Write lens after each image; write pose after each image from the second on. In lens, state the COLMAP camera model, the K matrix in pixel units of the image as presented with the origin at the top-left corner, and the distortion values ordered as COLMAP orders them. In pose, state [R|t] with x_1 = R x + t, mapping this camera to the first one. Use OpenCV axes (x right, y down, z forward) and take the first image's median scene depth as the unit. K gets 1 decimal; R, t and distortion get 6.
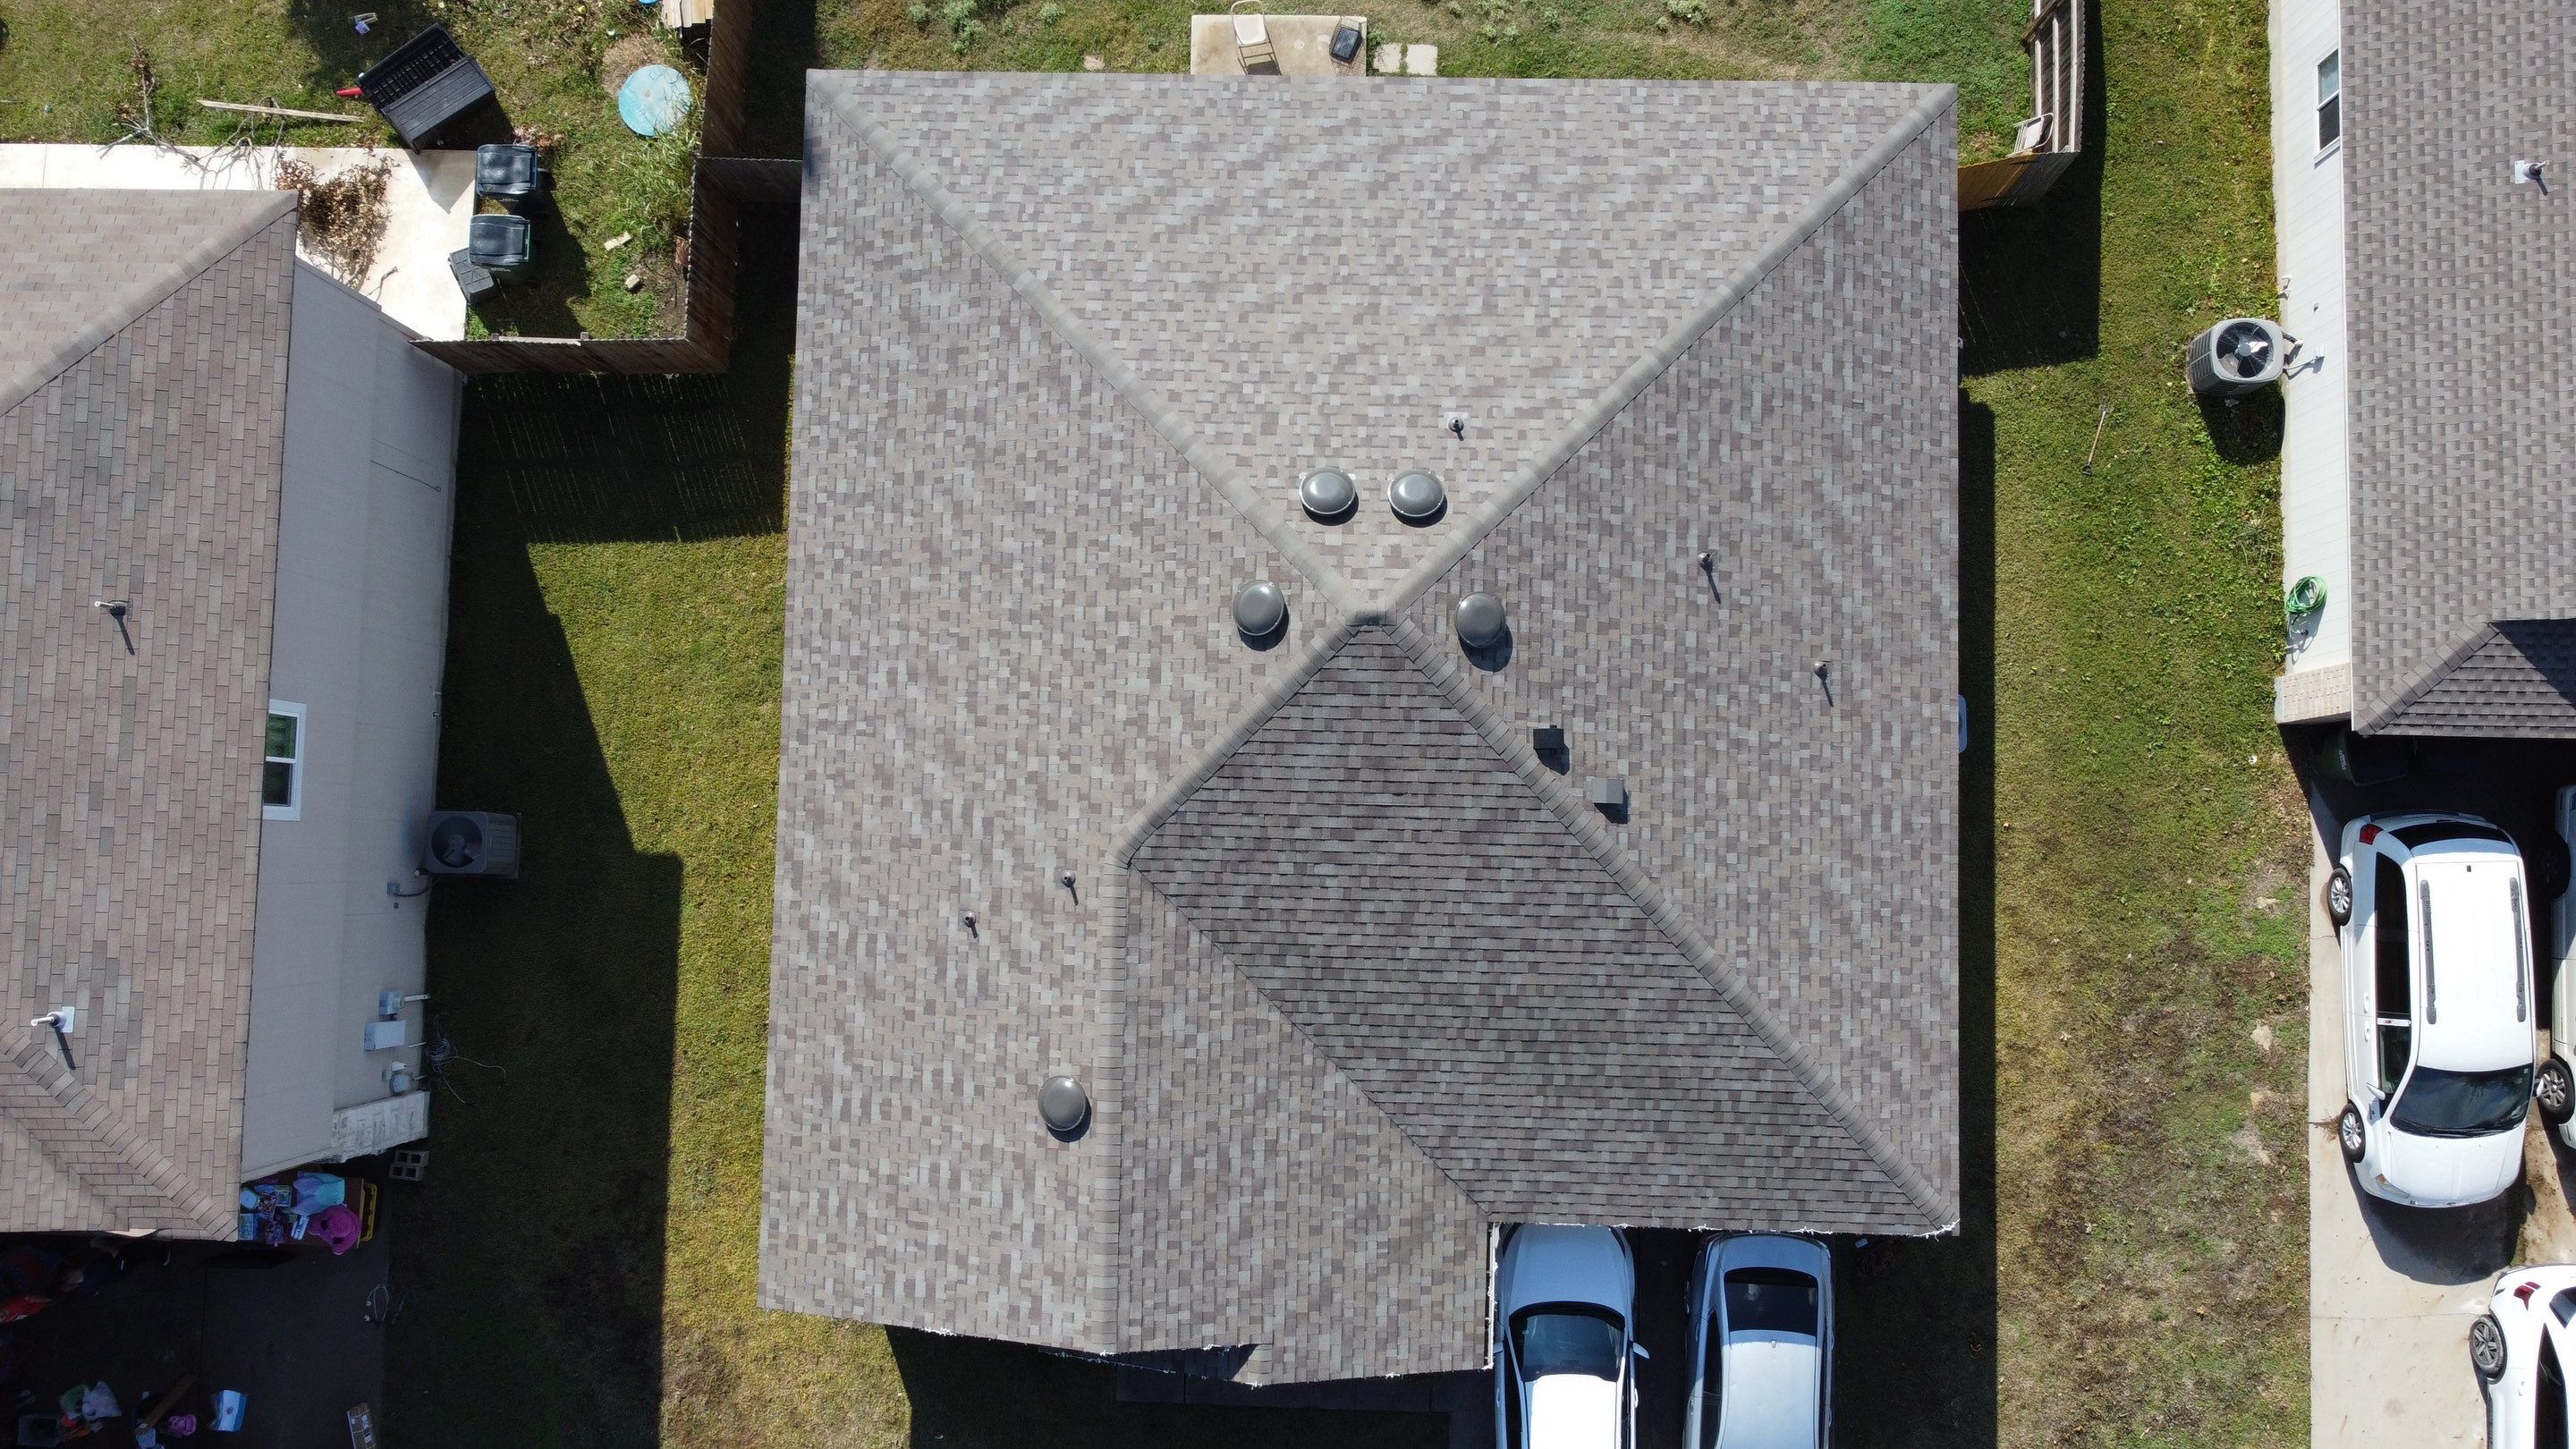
lens RADIAL K [[1954.5, 0, 1279.2], [0, 1954.5, 748.2], [0, 0, 1]] dist [0.010767, -0.024872]
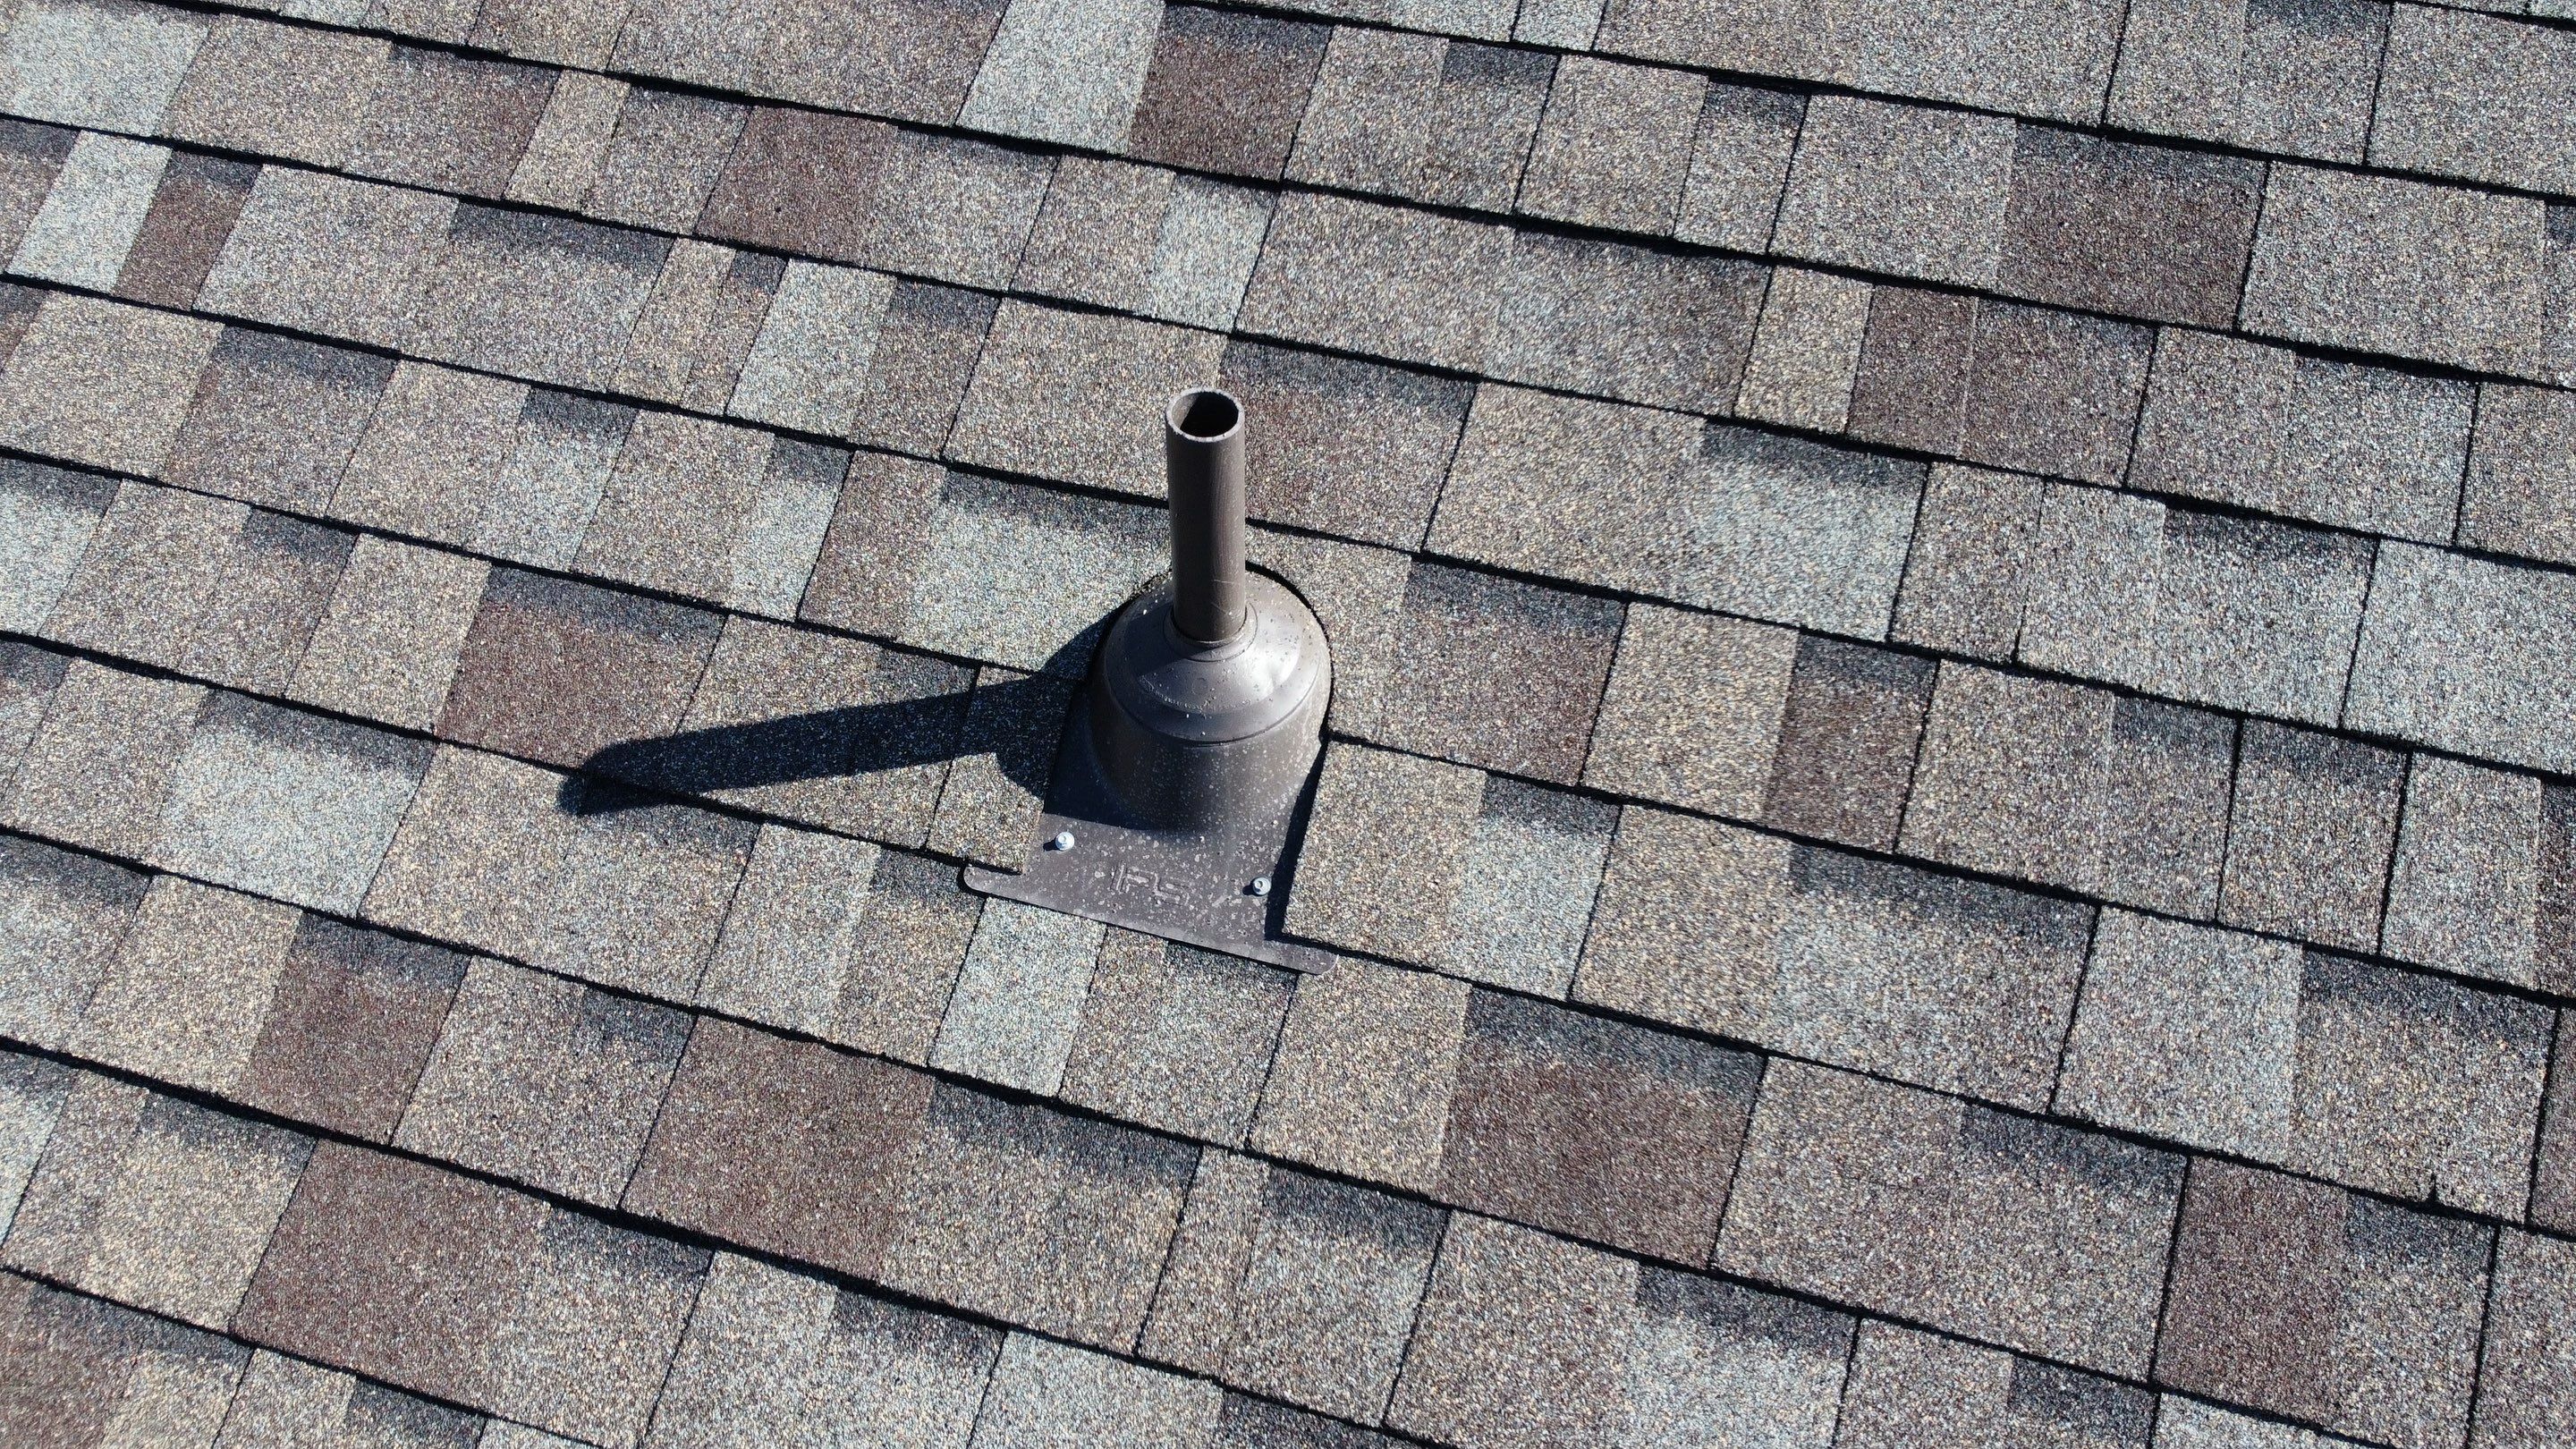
lens RADIAL K [[1954.5, 0, 1286.4], [0, 1954.5, 728.5], [0, 0, 1]] dist [0.010767, -0.024872]
pose [[-0.250468, 0.782162, -0.570516, 0.317606], [-0.964957, -0.154059, 0.212425, -0.057173], [0.078258, 0.603729, 0.793339, 0.973698]]
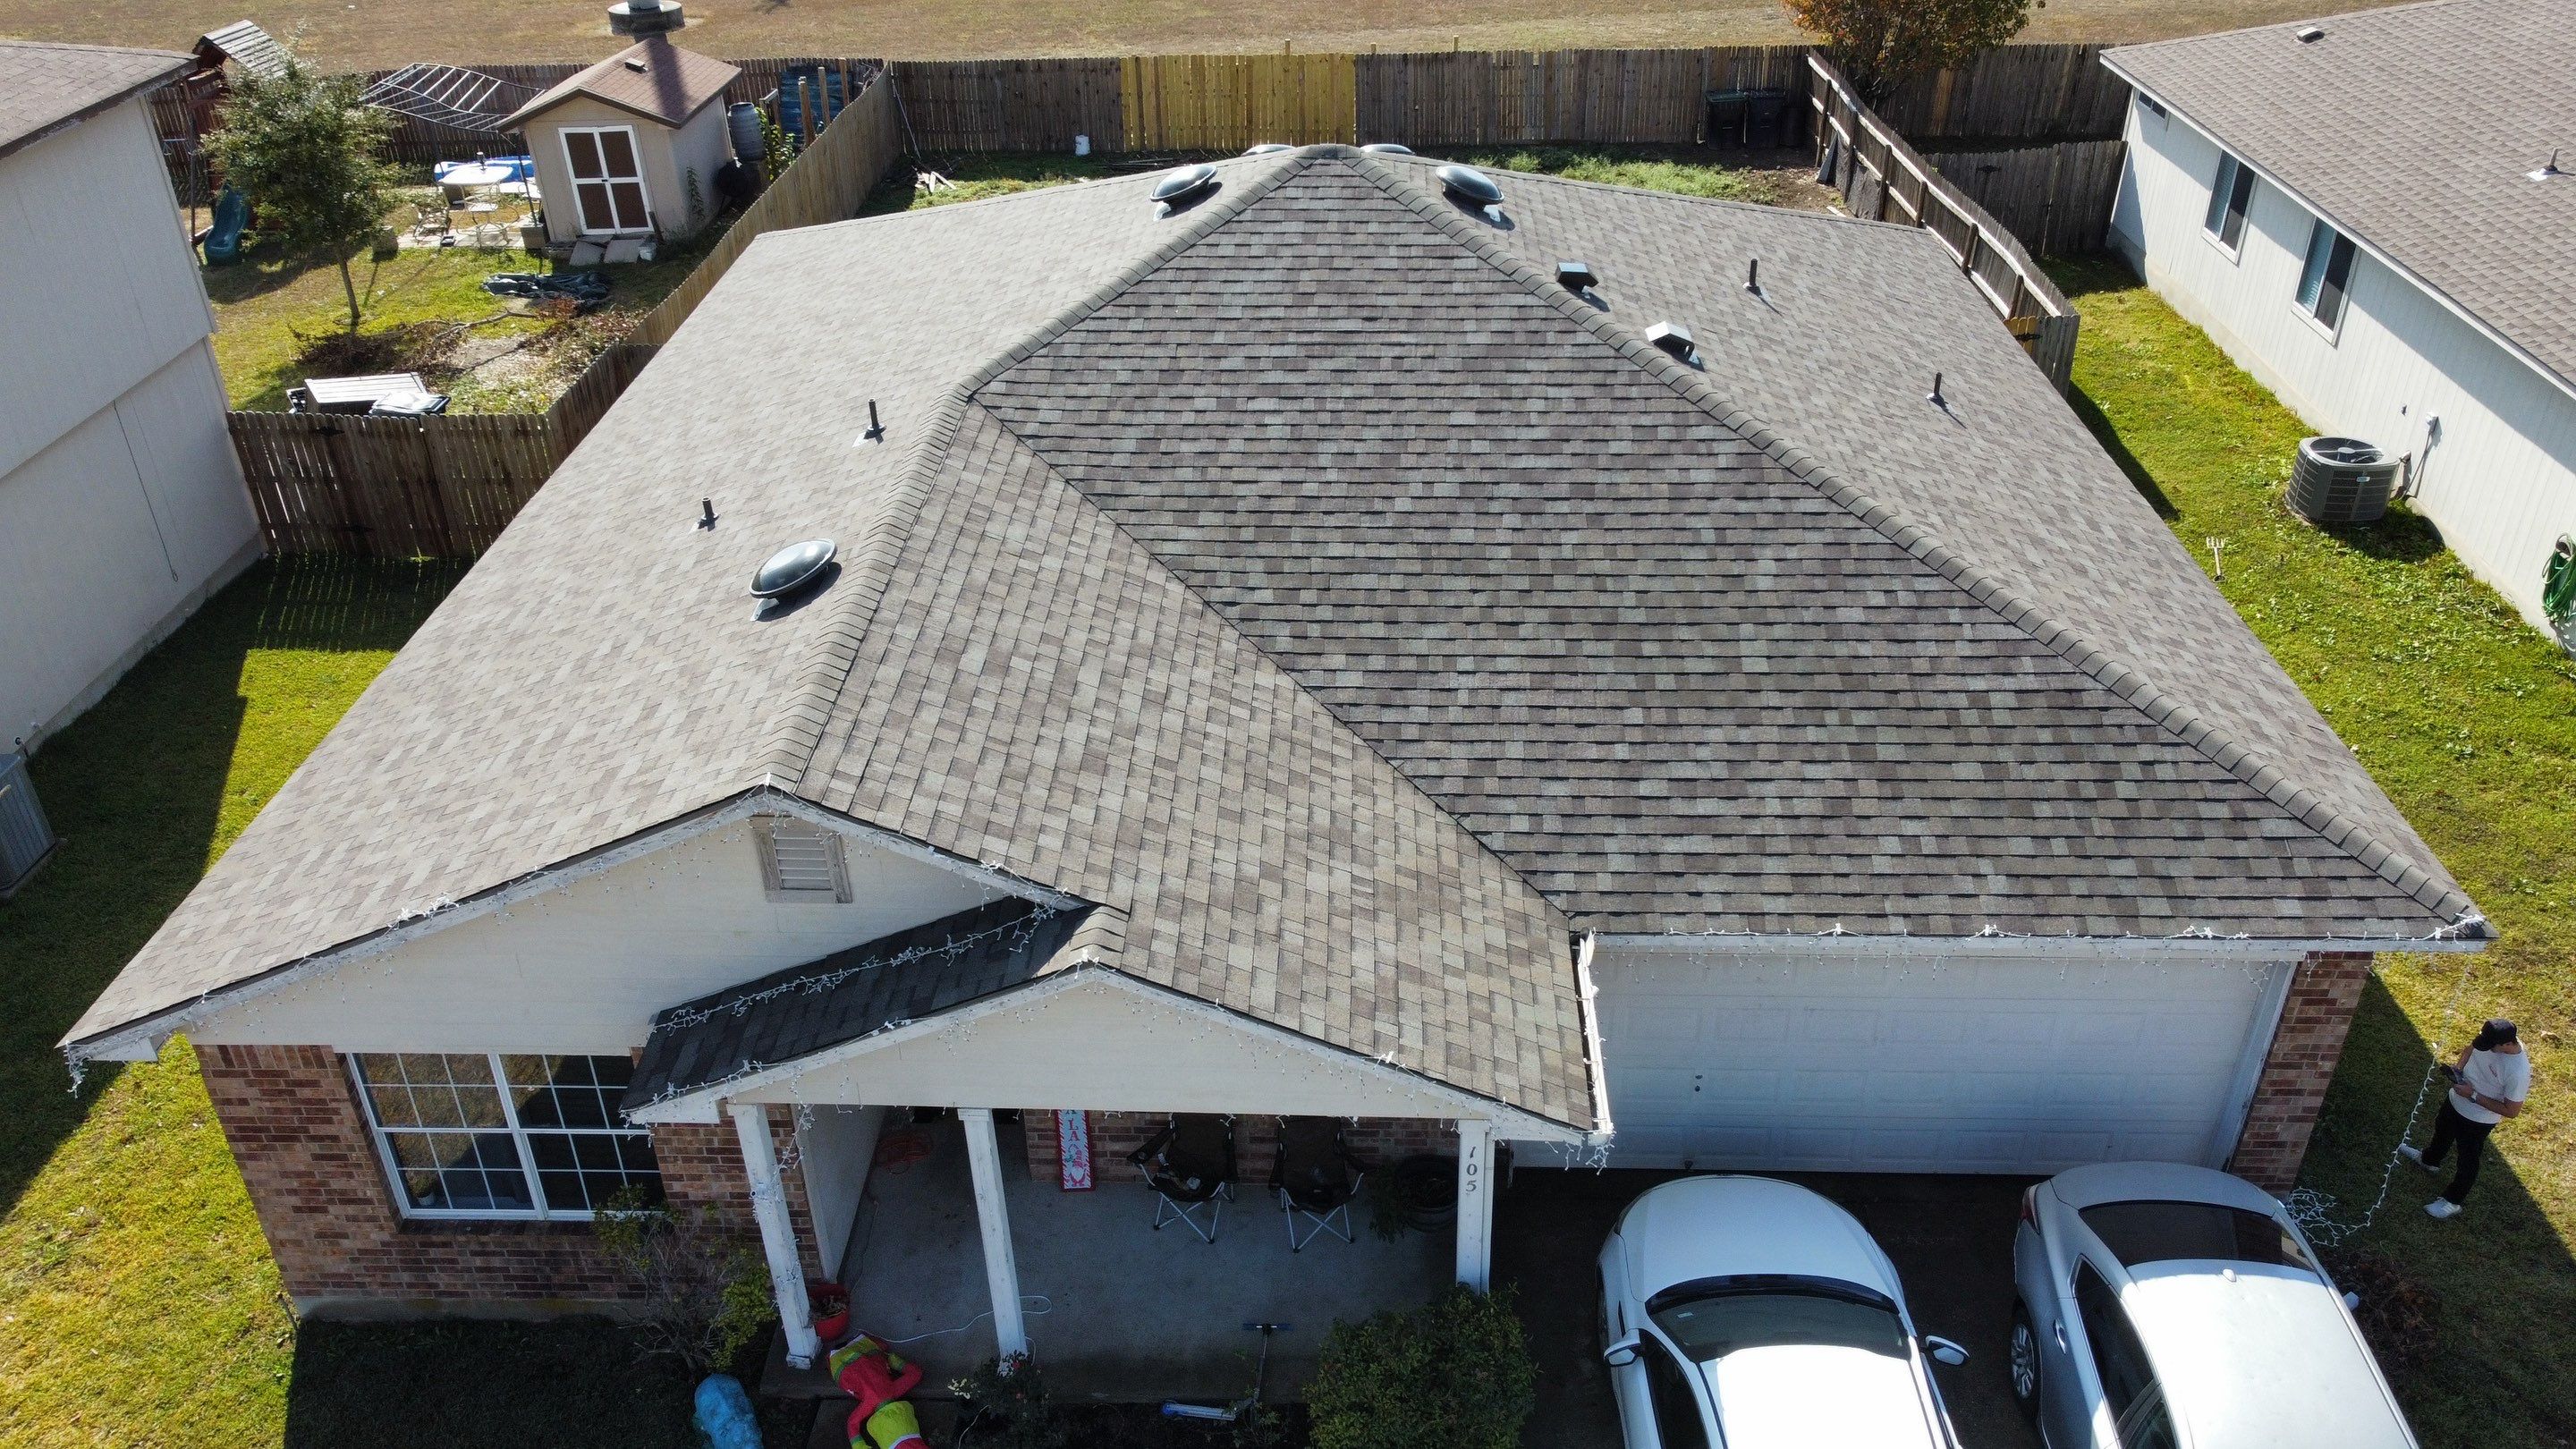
lens RADIAL K [[1954.5, 0, 1291.1], [0, 1954.5, 745.4], [0, 0, 1]] dist [0.010767, -0.024872]
pose [[0.999814, 0.019256, 0.001018, 0.033767], [-0.010362, 0.581050, -0.813802, 0.657309], [-0.016262, 0.813640, 0.581141, 0.692837]]
